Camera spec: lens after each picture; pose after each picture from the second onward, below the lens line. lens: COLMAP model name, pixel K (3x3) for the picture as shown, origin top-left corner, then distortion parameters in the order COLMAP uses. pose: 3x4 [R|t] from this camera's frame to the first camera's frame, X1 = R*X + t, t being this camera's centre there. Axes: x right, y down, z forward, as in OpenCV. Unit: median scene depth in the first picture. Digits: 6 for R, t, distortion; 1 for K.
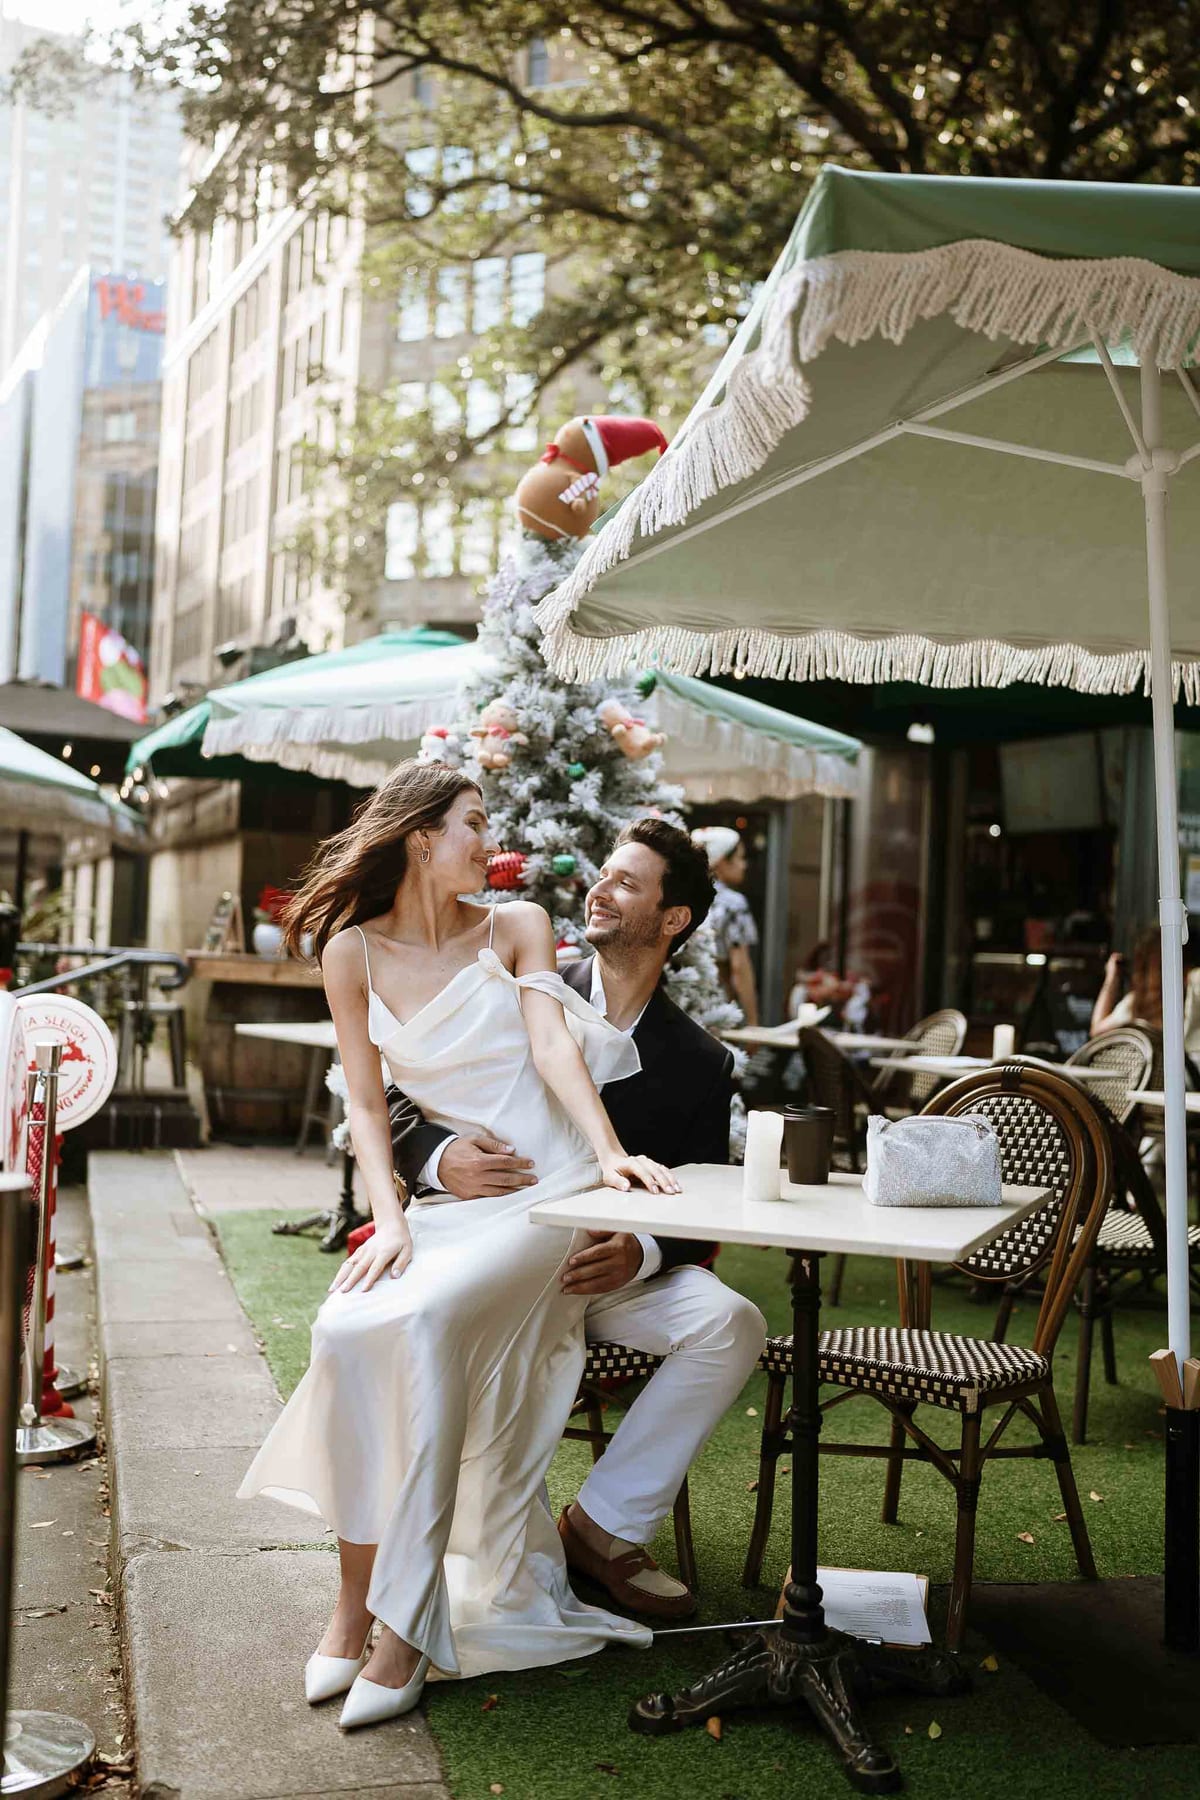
lens RADIAL K [[1798.3, 0, 593.4], [0, 1798.3, 895.3], [0, 0, 1]] dist [-0.013979, 0.026894]
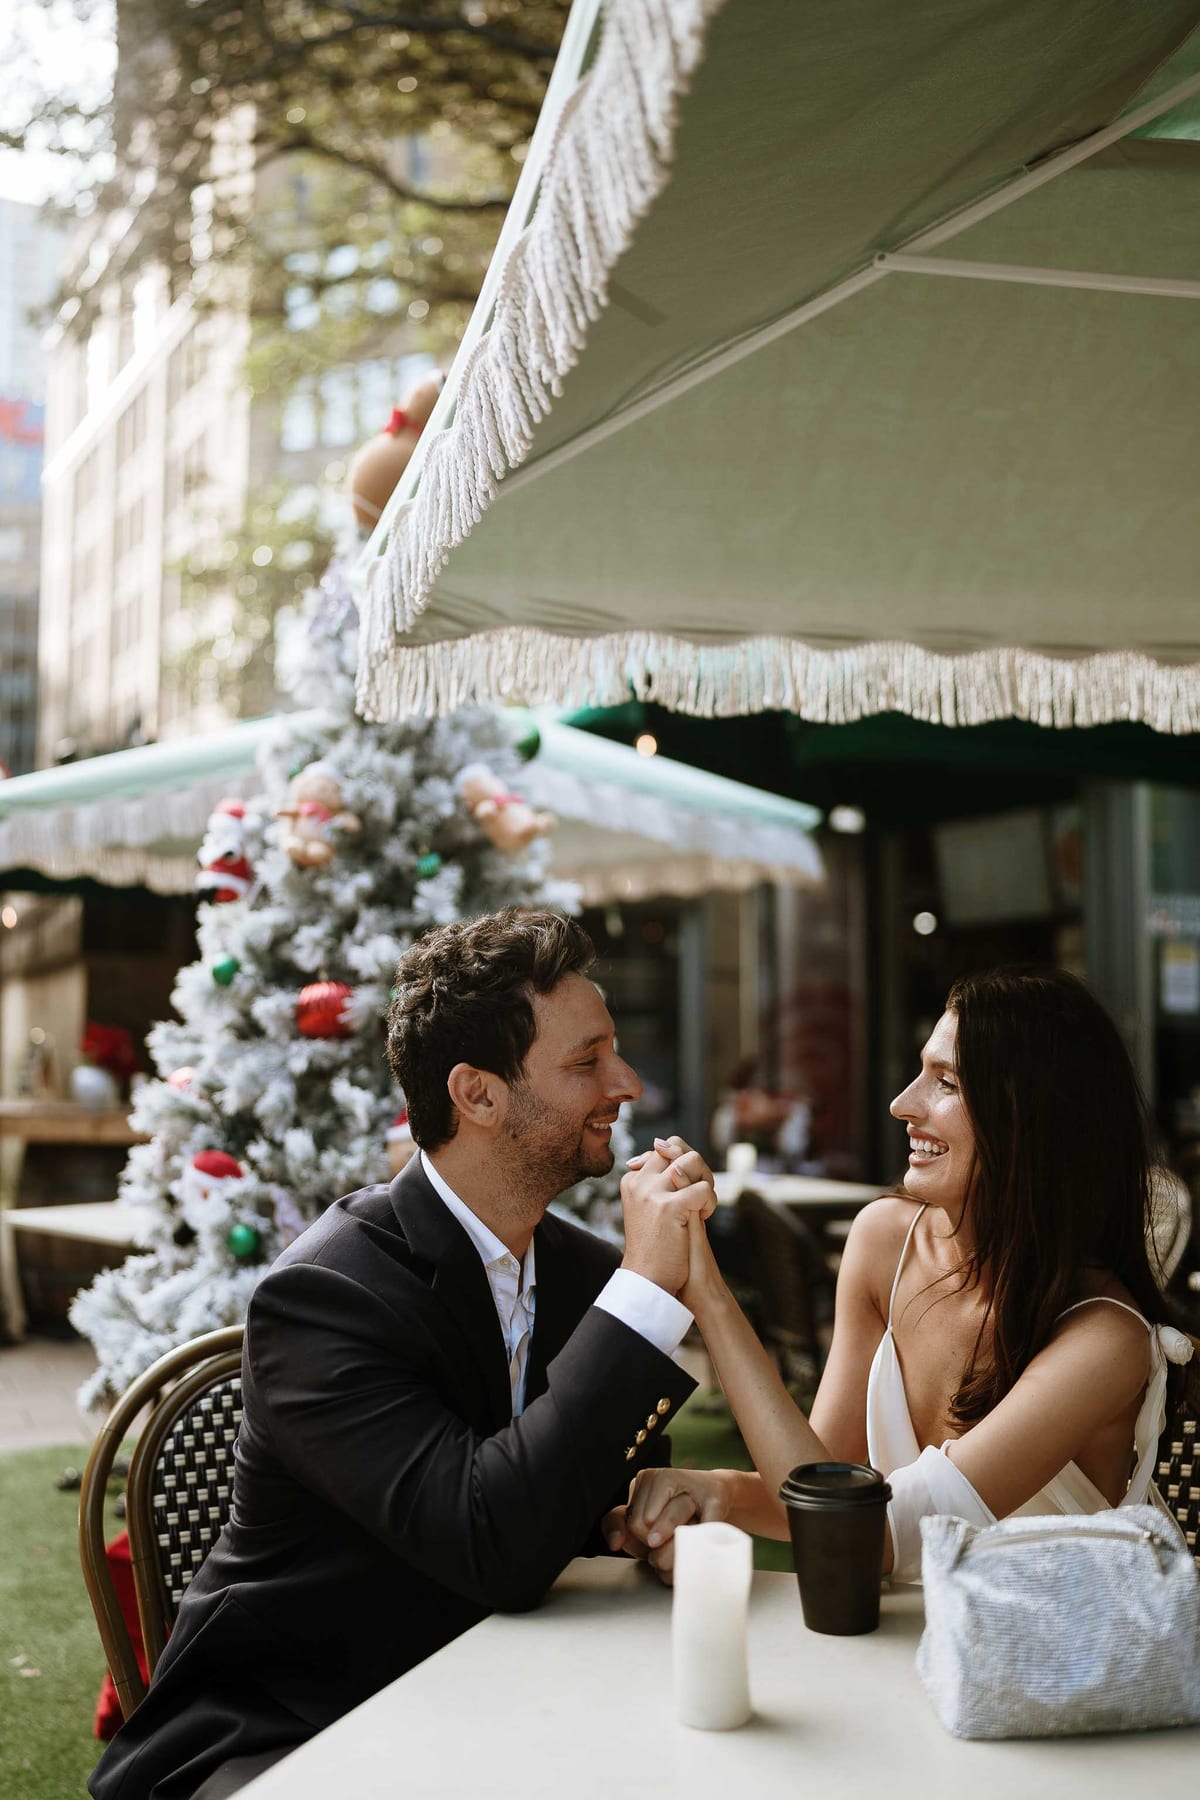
lens RADIAL K [[1798.3, 0, 593.4], [0, 1798.3, 895.3], [0, 0, 1]] dist [-0.013979, 0.026894]
pose [[0.998220, -0.031997, 0.050331, 0.017576], [0.034844, 0.997781, -0.056734, -0.012165], [-0.048404, 0.058387, 0.997120, 0.244796]]
